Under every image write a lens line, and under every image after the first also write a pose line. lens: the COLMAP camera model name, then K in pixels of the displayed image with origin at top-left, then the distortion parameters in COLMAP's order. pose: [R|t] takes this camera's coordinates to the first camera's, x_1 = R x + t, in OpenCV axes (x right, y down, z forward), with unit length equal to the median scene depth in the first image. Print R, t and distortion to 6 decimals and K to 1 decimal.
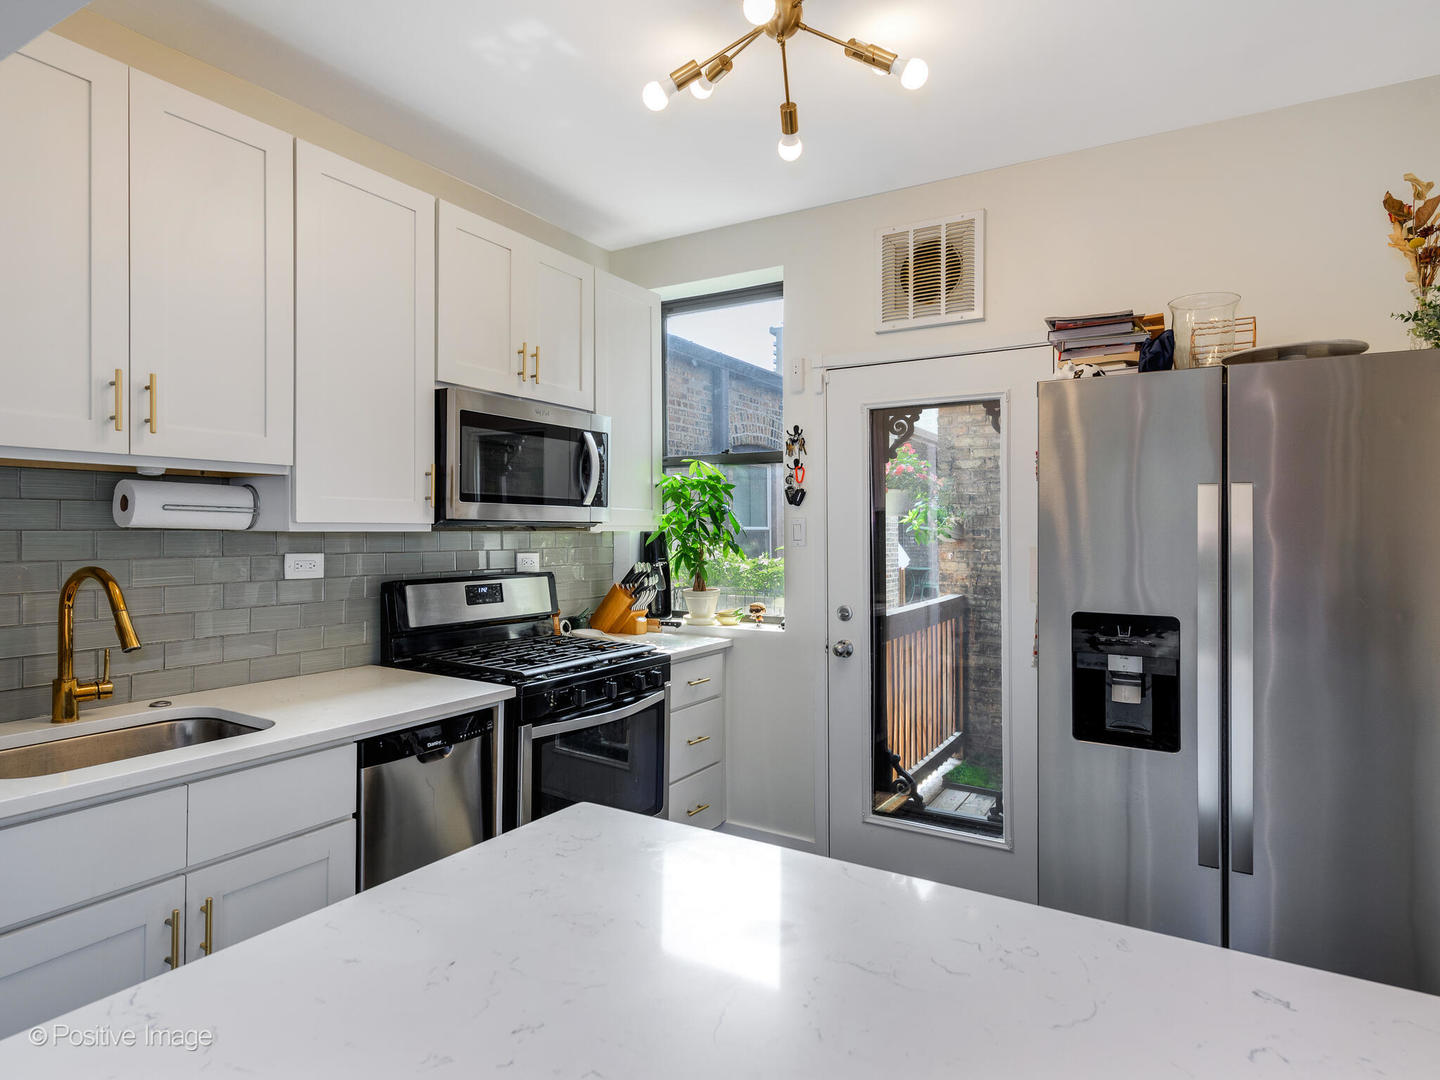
lens RADIAL K [[819.2, 0, 675.1], [0, 819.2, 520.8], [0, 0, 1]] dist [0.000235, -0.000414]
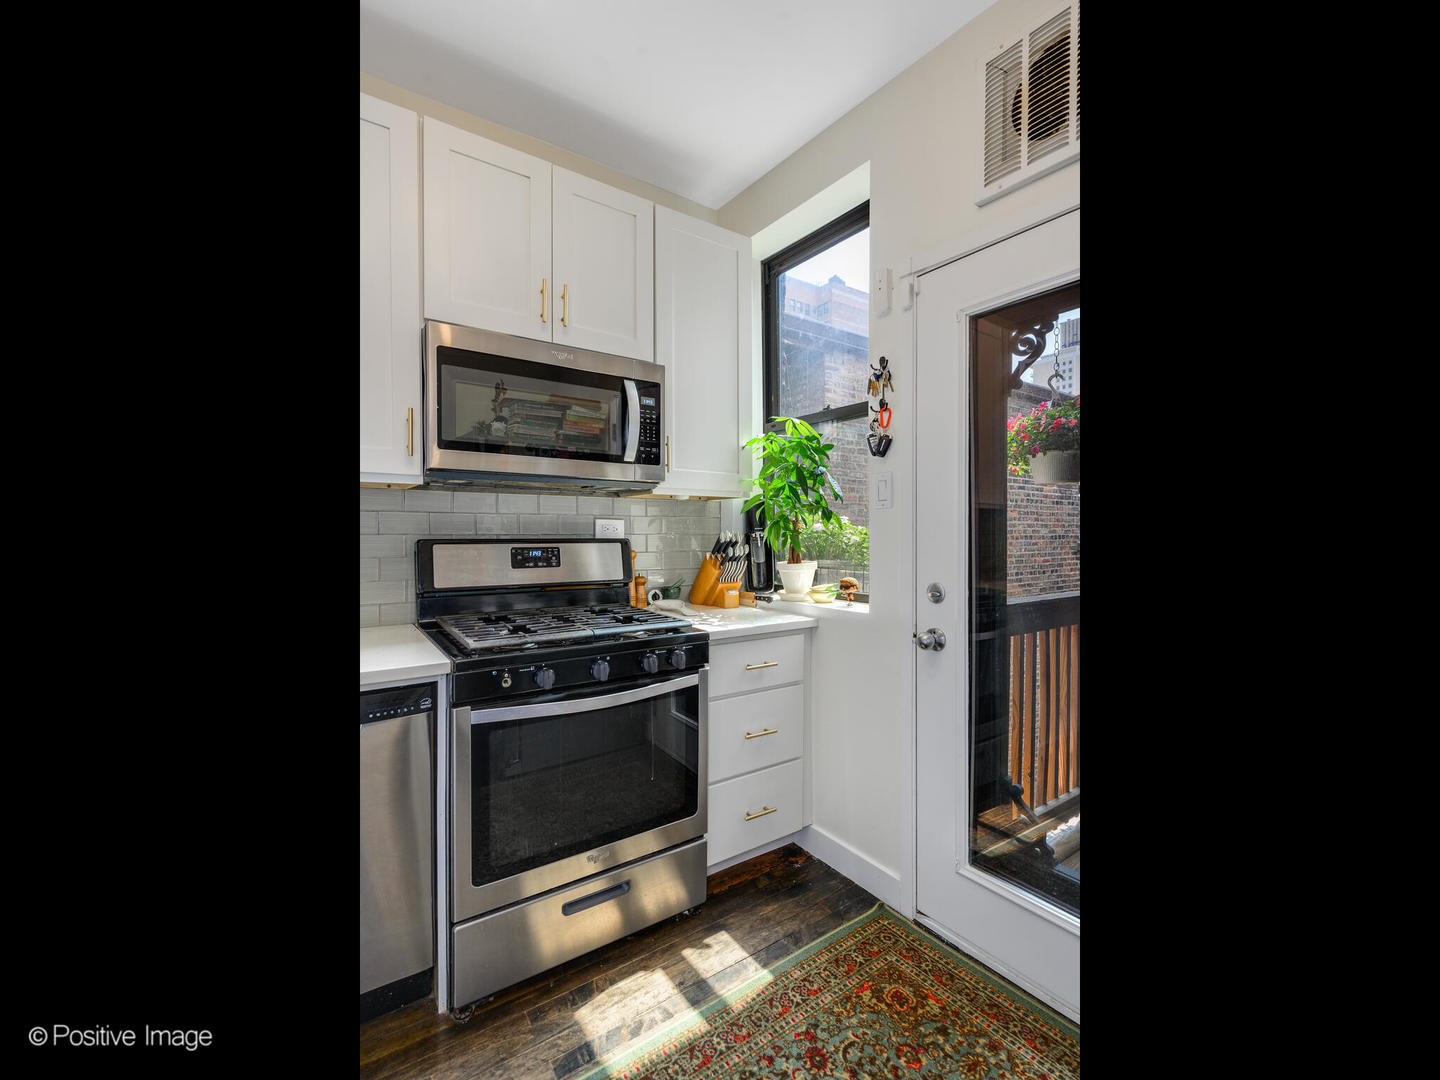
lens RADIAL K [[582.7, 0, 730.4], [0, 582.7, 536.3], [0, 0, 1]] dist [-0.000348, -0.000249]
pose [[0.934999, 0.006048, -0.354598, 0.213472], [-0.000583, 0.999879, 0.015515, 0.050479], [0.354649, -0.014300, 0.934890, 0.415013]]
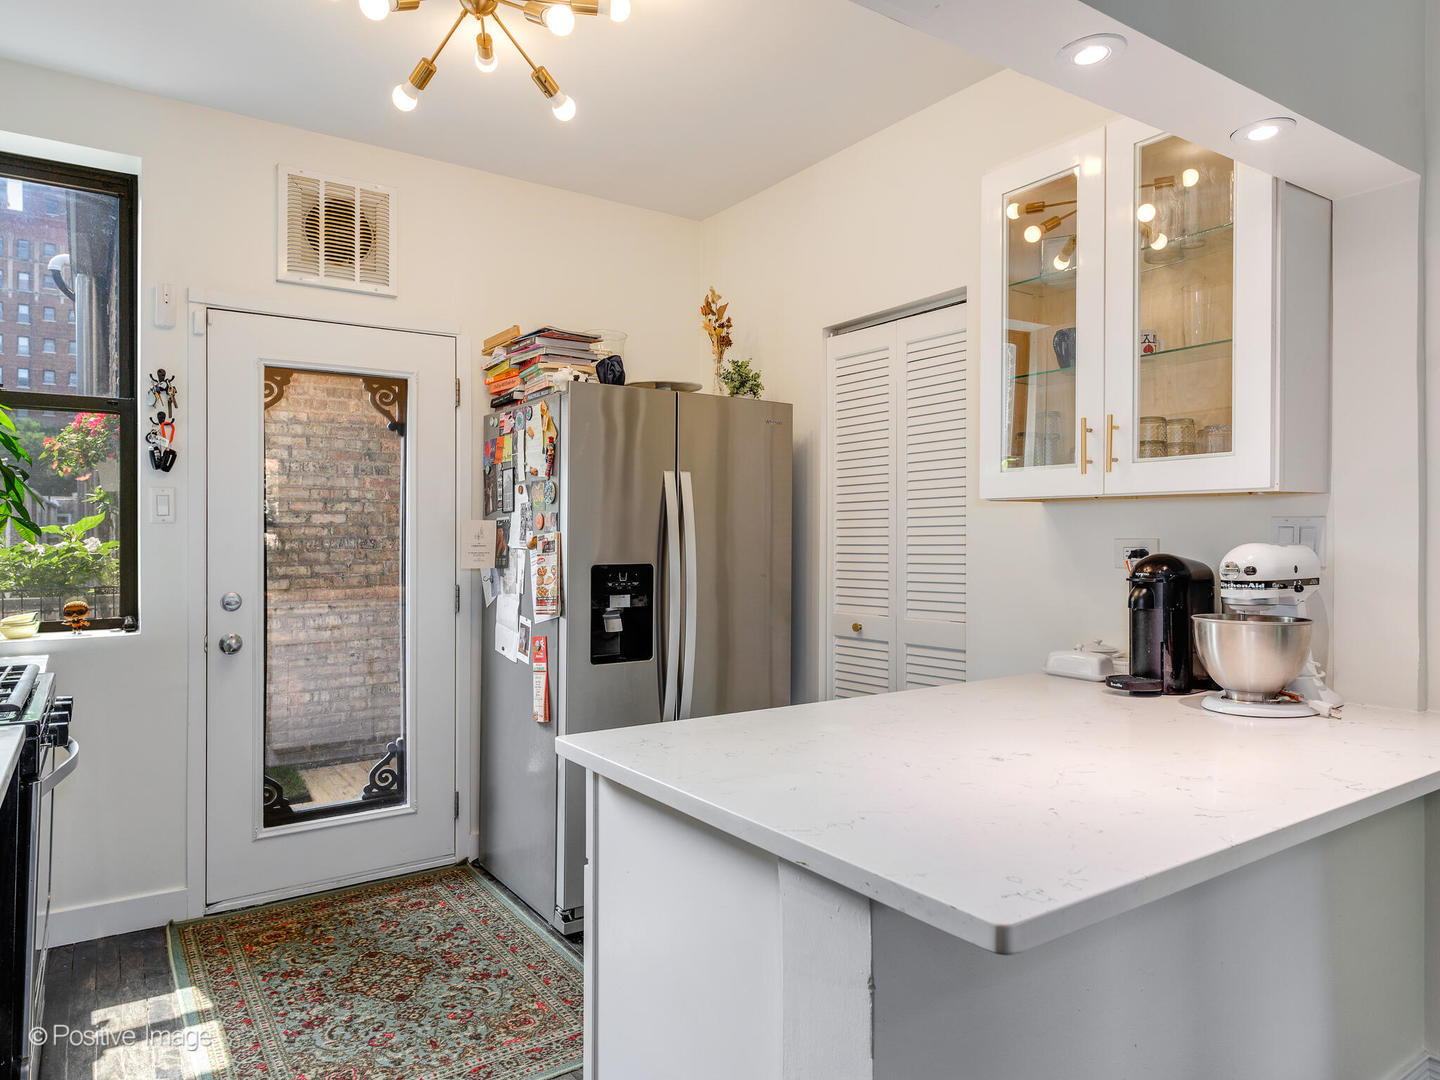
lens RADIAL K [[1020.8, 0, 720.0], [0, 1020.8, 540.0], [0, 0, 1]] dist [-0.000393, 0.000337]
pose [[0.364033, -0.006452, 0.931364, -0.573171], [-0.009302, 0.999901, 0.010563, 0.032190], [-0.931340, -0.012508, 0.363937, 0.143710]]
